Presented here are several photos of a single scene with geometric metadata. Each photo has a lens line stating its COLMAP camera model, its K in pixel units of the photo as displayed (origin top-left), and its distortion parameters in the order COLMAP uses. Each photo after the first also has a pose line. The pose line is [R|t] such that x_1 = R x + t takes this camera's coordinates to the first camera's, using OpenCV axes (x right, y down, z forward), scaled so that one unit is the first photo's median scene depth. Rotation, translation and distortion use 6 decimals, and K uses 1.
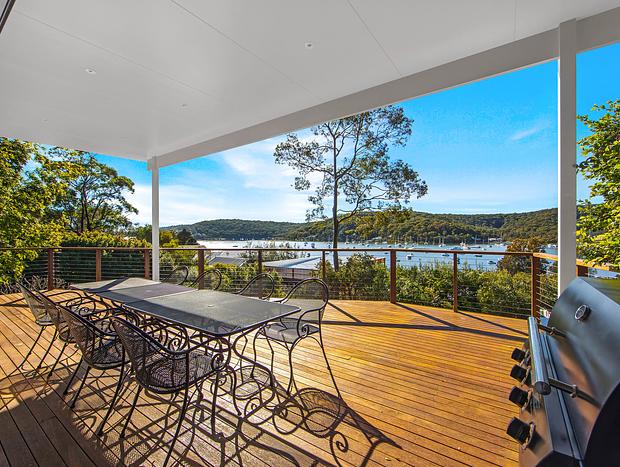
lens RADIAL K [[271.0, 0, 310.0], [0, 271.0, 258.4], [0, 0, 1]] dist [0.000270, -0.000060]
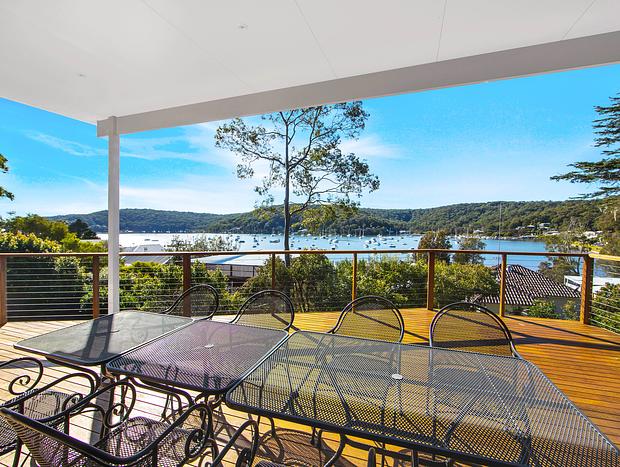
lens RADIAL K [[274.7, 0, 309.7], [0, 274.7, 251.5], [0, 0, 1]] dist [-0.002069, -0.000357]
pose [[0.962776, -0.019936, 0.269565, -0.083009], [0.019273, 0.999801, 0.005106, -0.010589], [-0.269613, 0.000280, 0.962969, 0.061844]]
